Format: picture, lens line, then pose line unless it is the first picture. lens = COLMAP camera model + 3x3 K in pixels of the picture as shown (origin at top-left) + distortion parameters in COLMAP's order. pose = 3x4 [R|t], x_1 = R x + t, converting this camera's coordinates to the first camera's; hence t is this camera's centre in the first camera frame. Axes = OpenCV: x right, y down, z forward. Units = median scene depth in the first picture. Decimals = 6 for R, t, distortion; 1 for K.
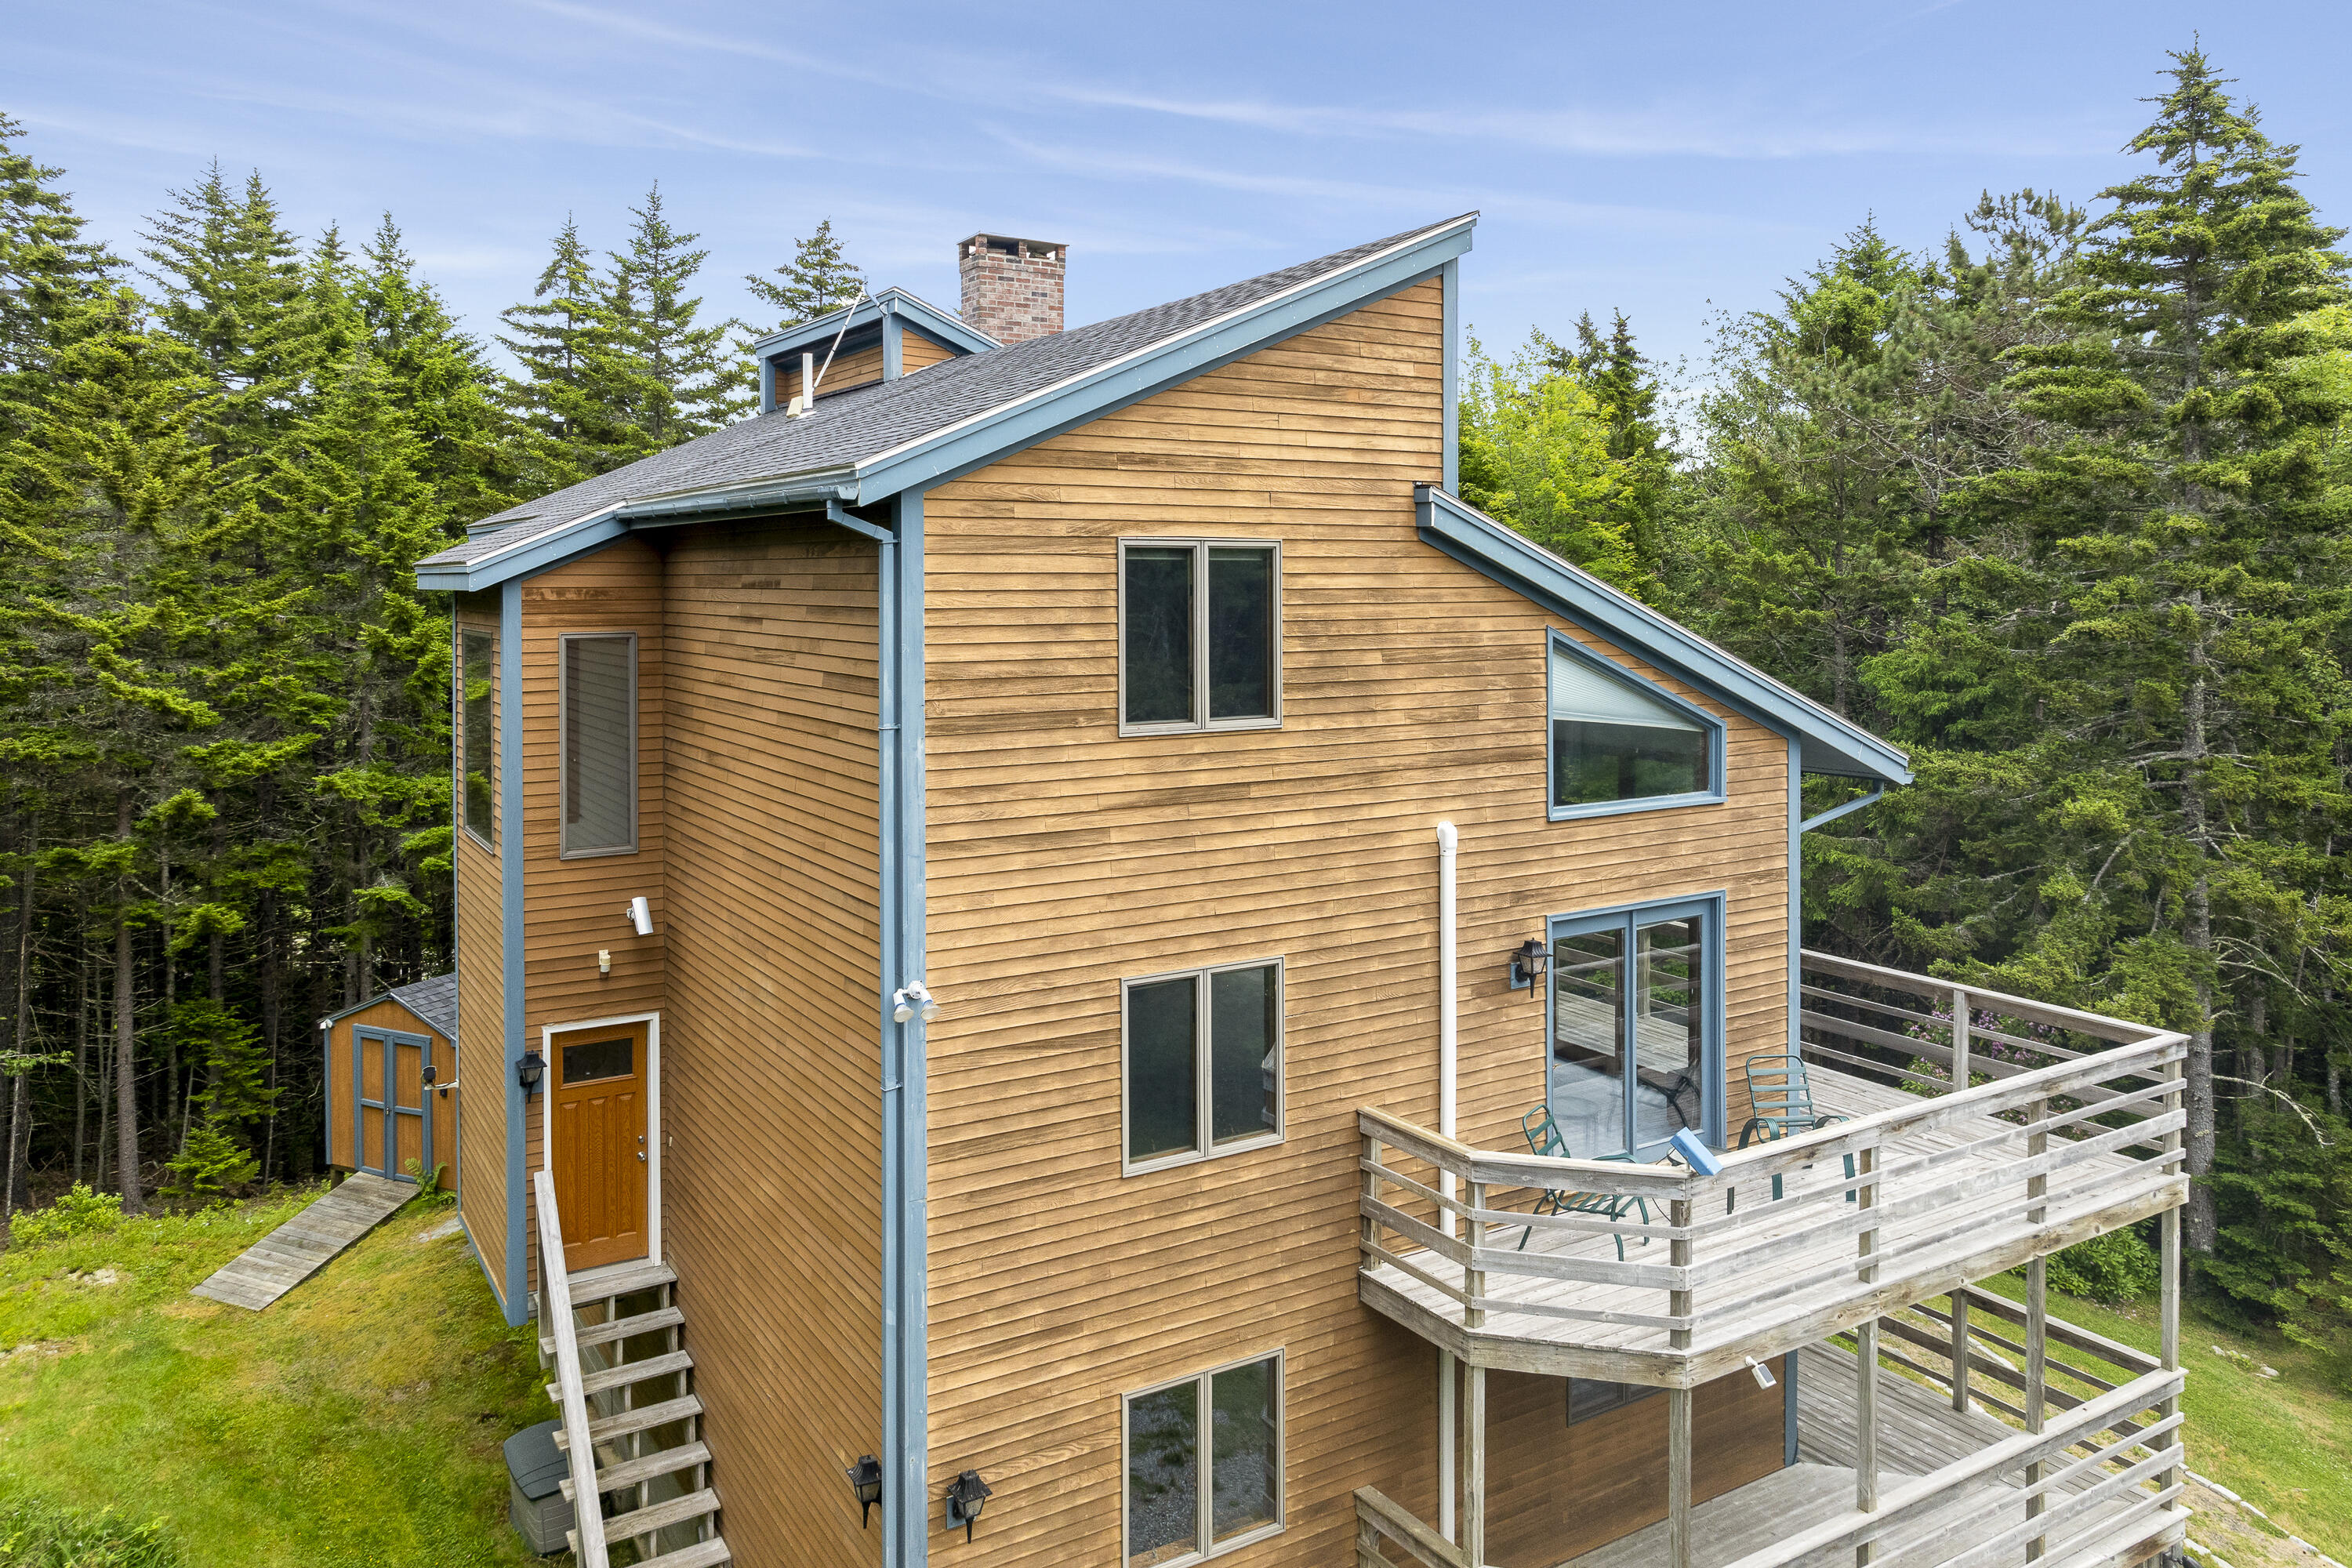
lens RADIAL K [[1649.7, 0, 1165.7], [0, 1649.7, 569.6], [0, 0, 1]] dist [-0.002575, -0.002683]
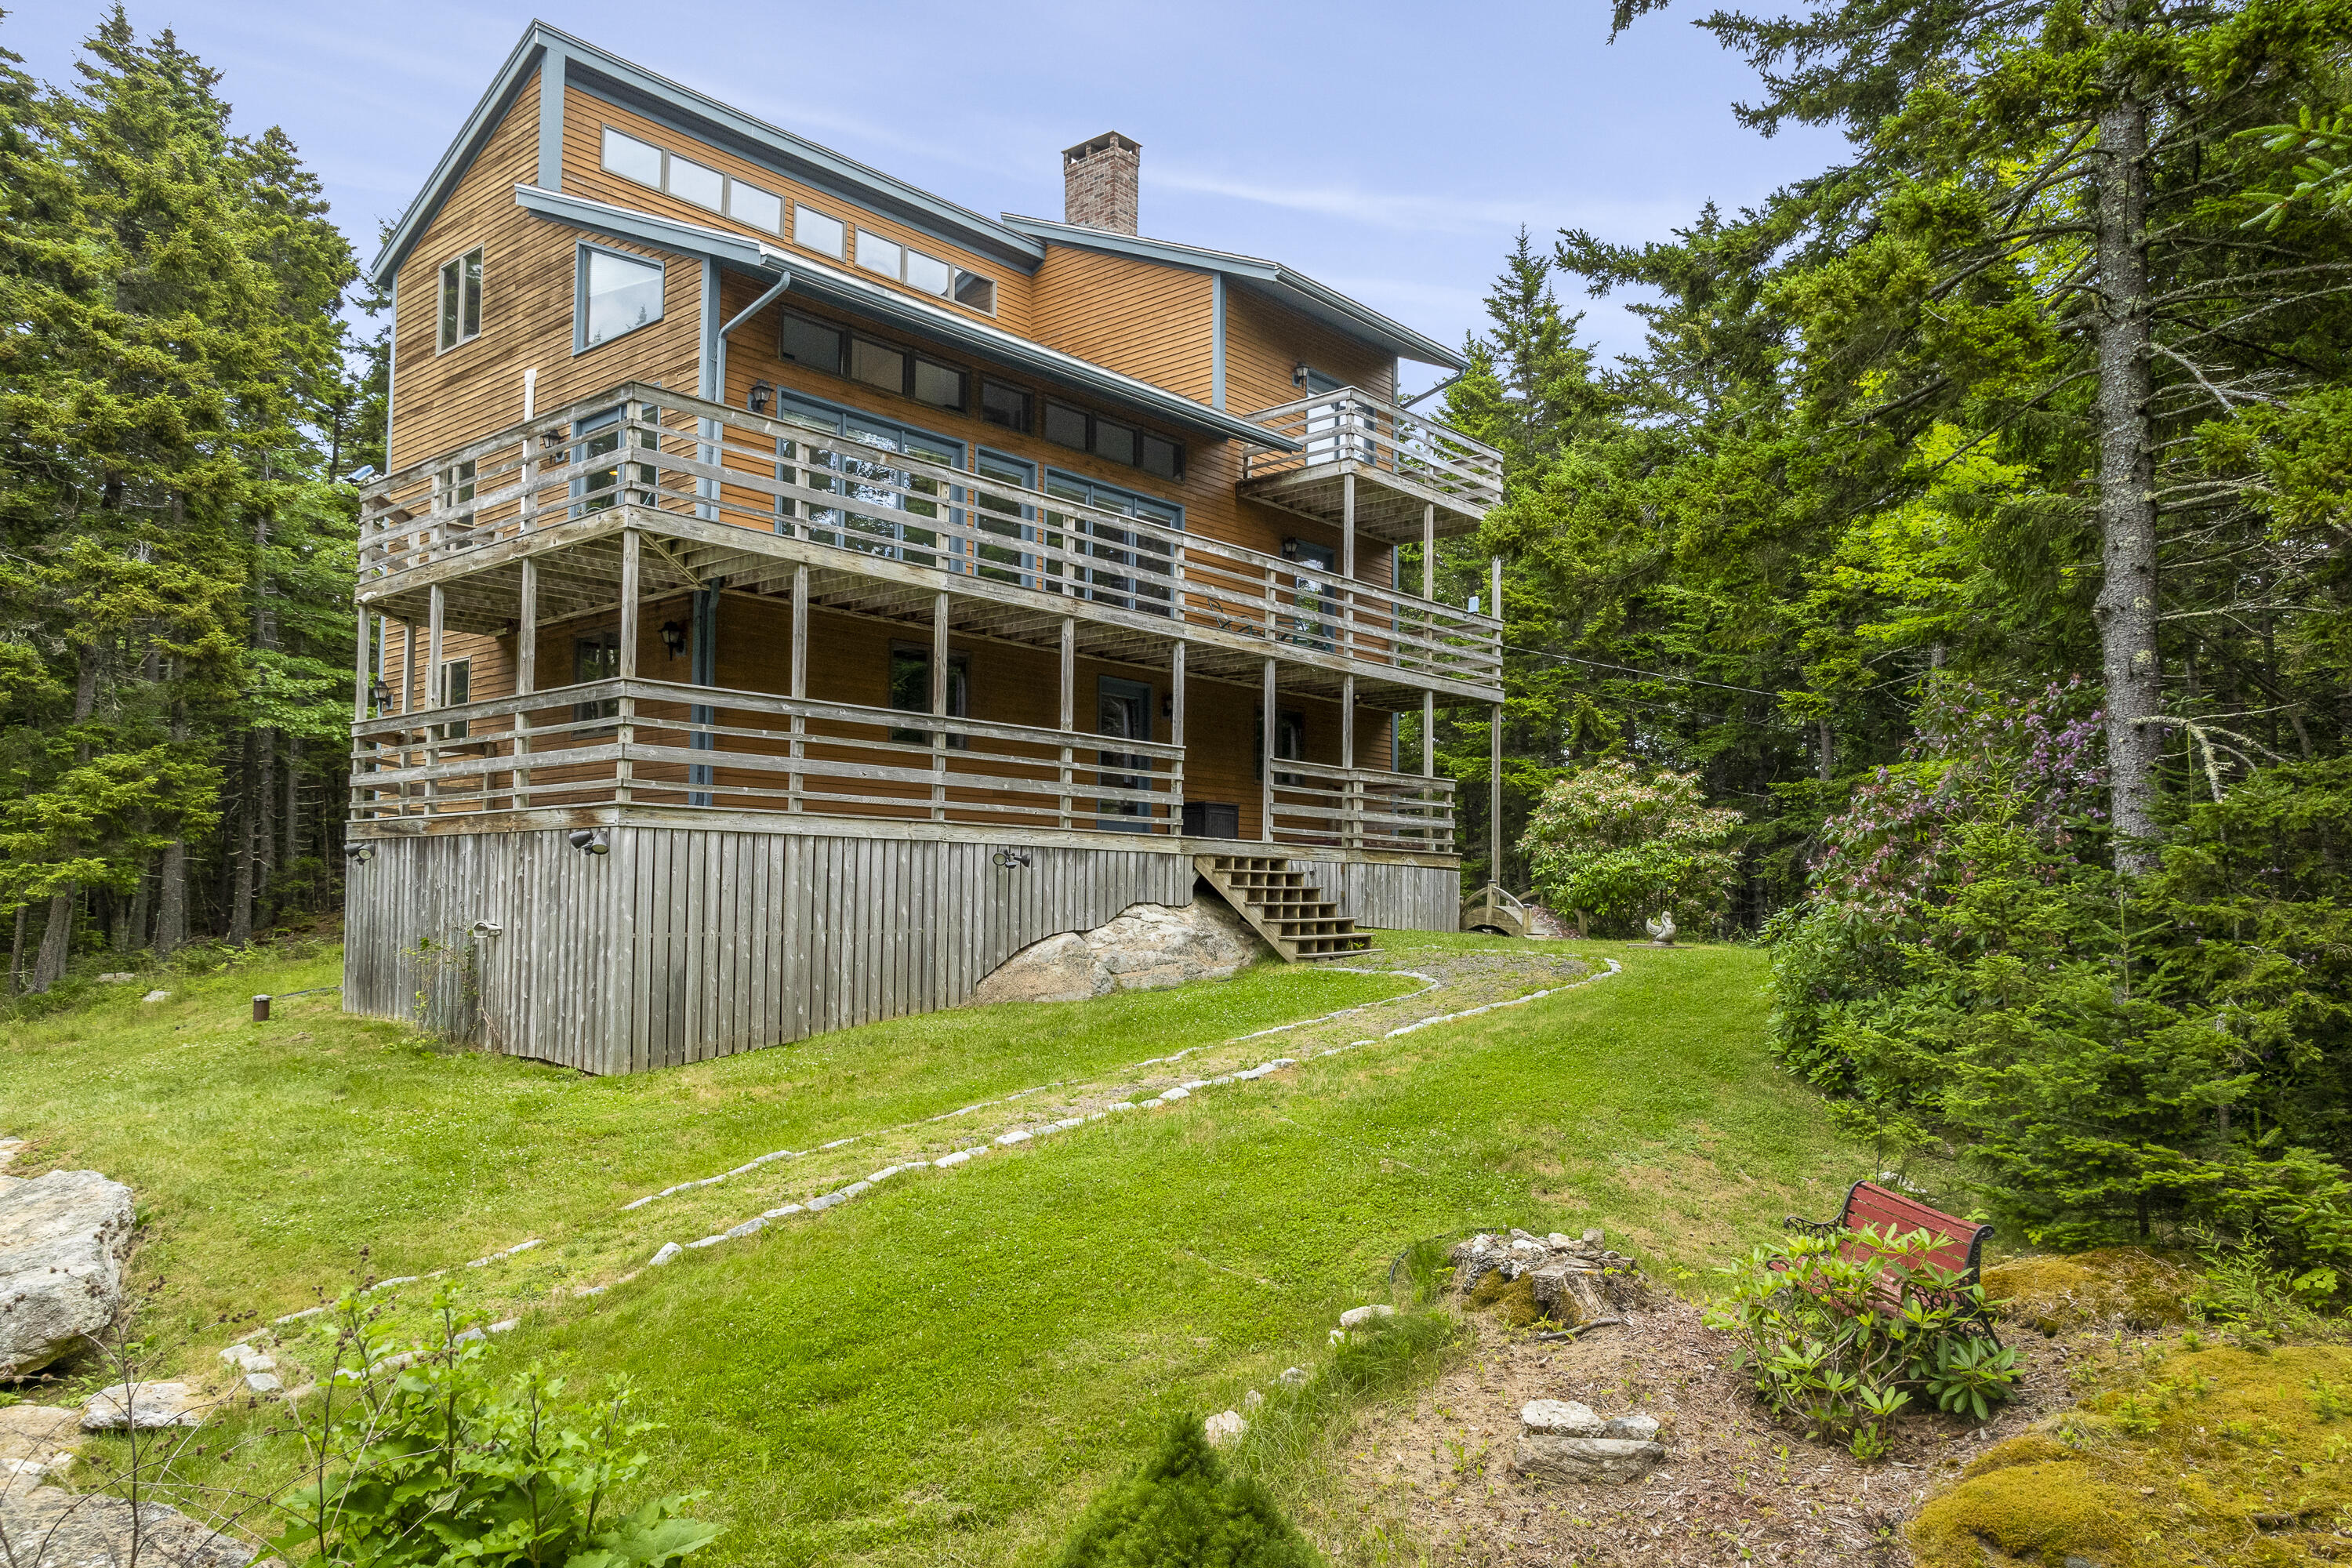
lens RADIAL K [[1649.7, 0, 1147.4], [0, 1649.7, 808.6], [0, 0, 1]] dist [-0.002575, -0.002683]
pose [[0.291731, -0.058011, -0.954740, 2.099028], [-0.009777, 0.997926, -0.063622, 0.759197], [0.956450, 0.027895, 0.290559, 1.196813]]
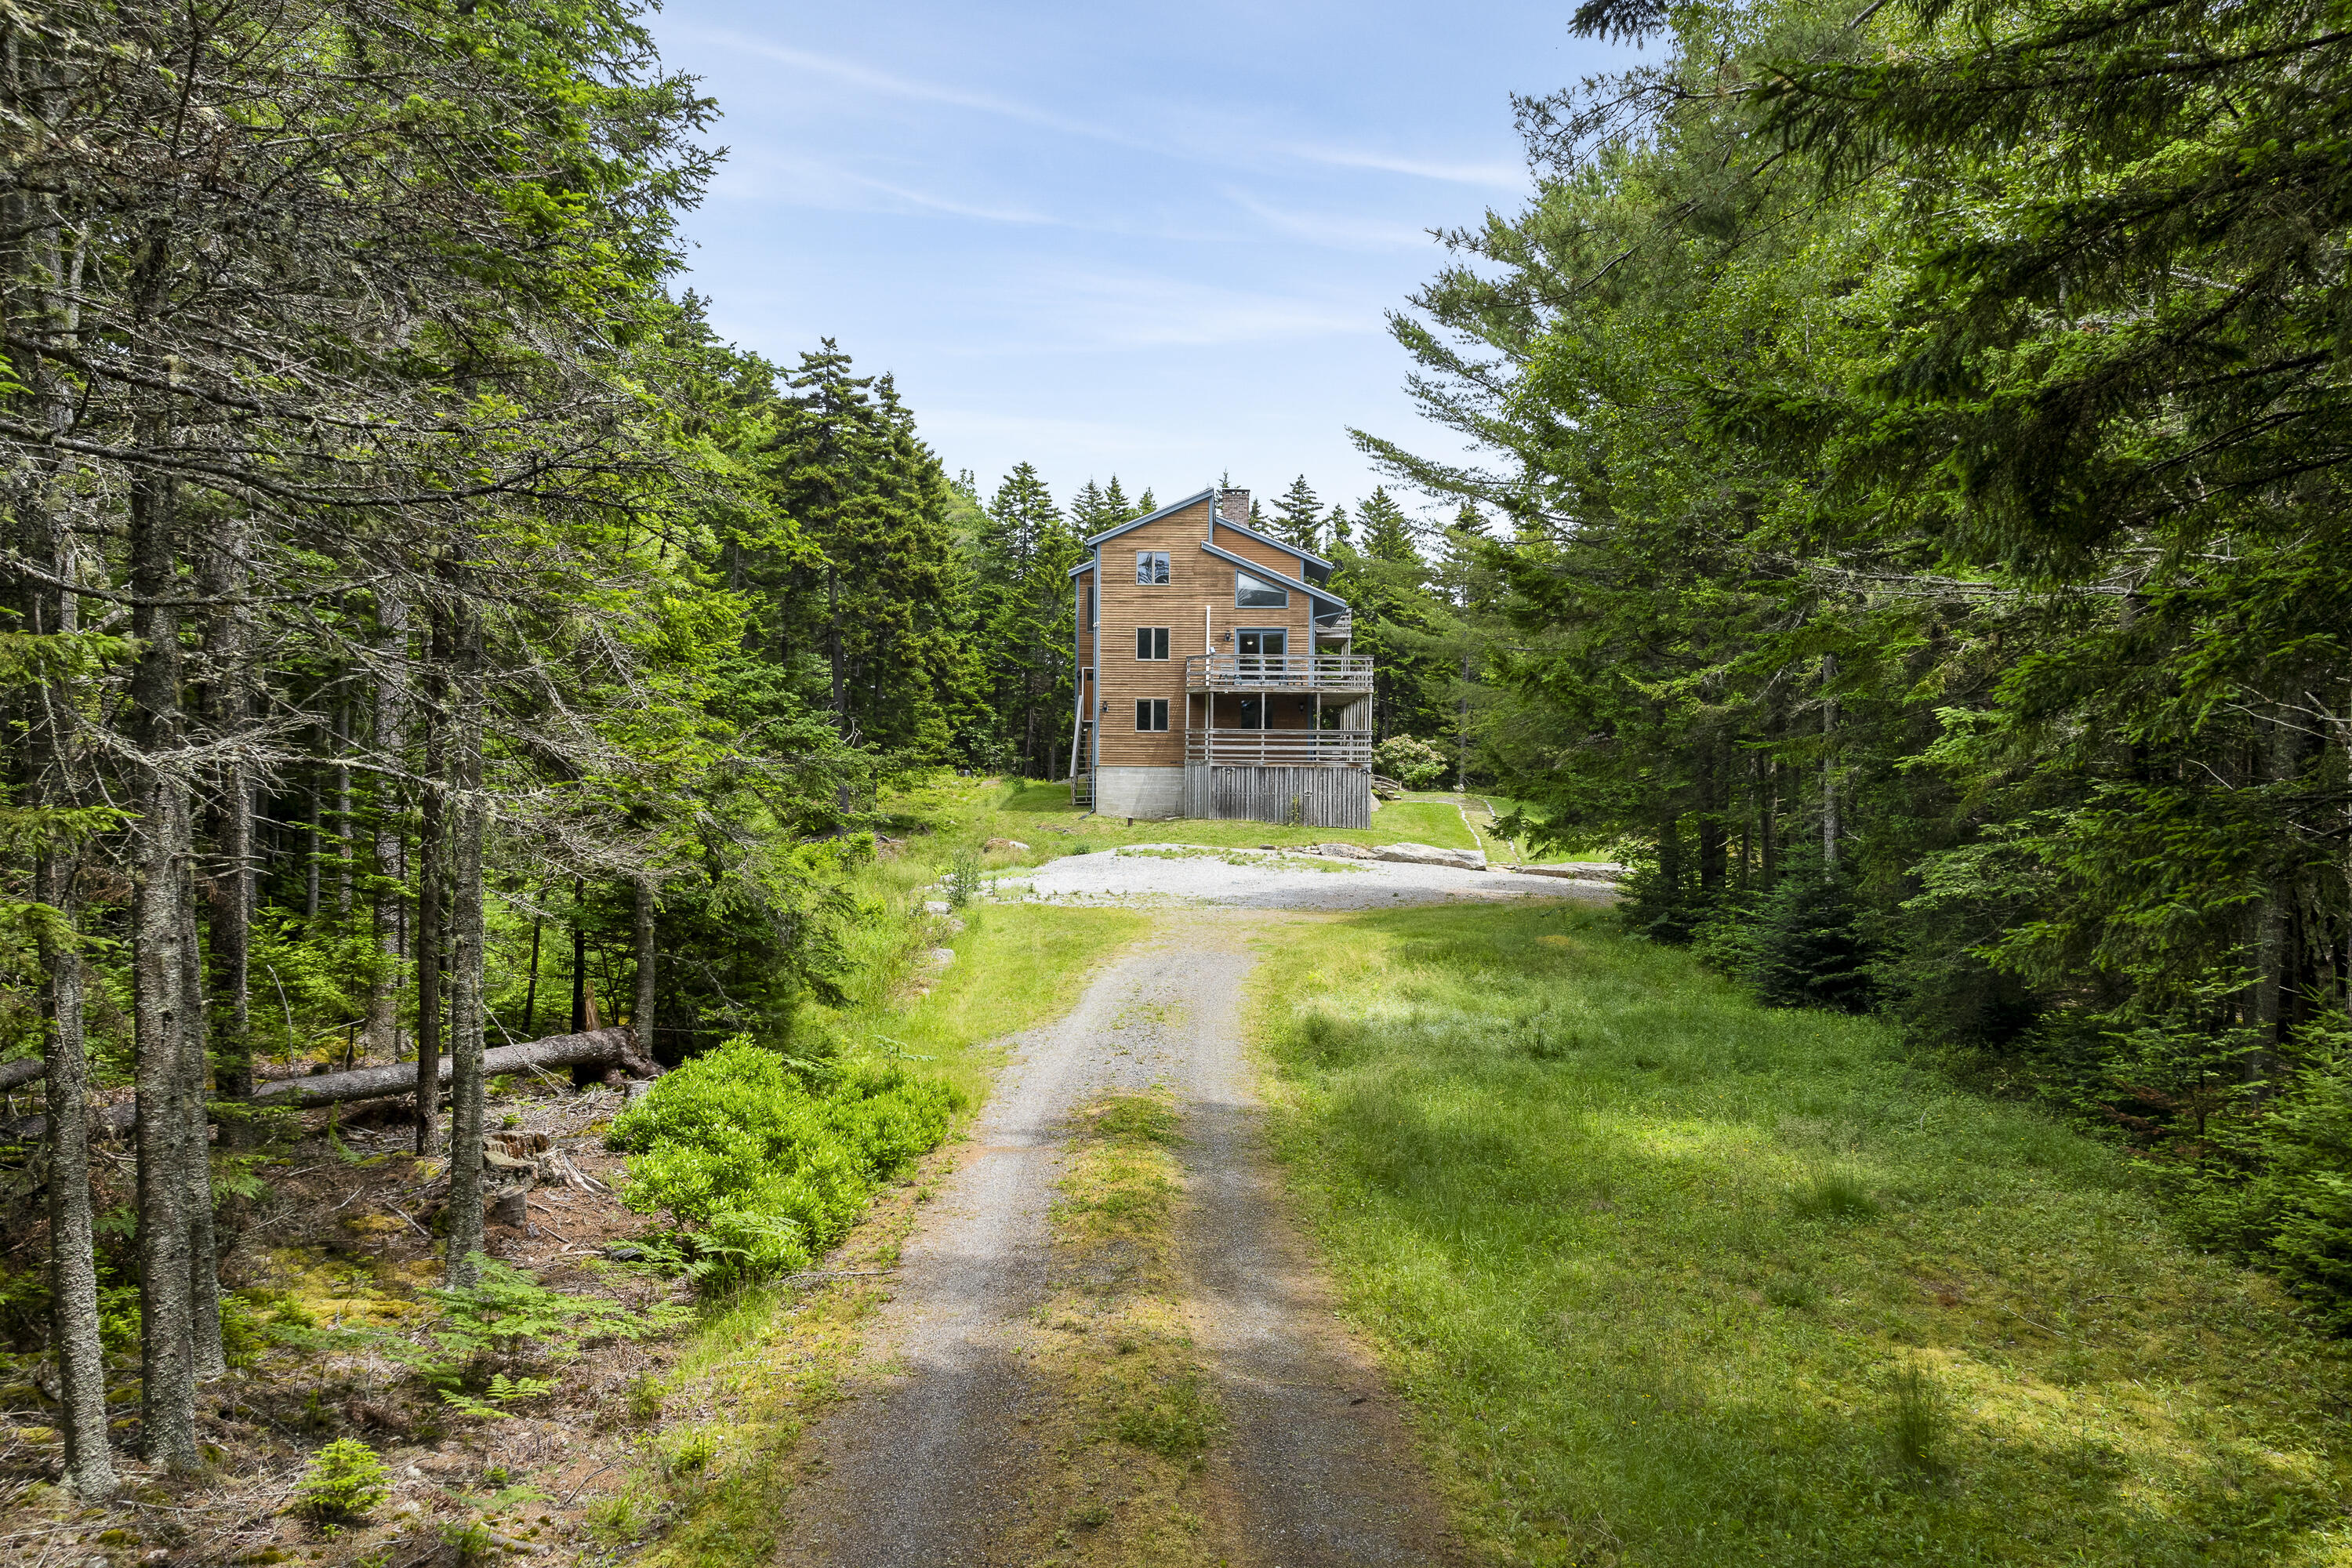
lens RADIAL K [[1649.7, 0, 1170.1], [0, 1649.7, 782.2], [0, 0, 1]] dist [-0.002575, -0.002683]
pose [[0.834407, 0.010522, -0.551049, 3.089713], [-0.006864, 0.999939, 0.008700, 0.699030], [0.551107, -0.003477, 0.834428, -3.565466]]
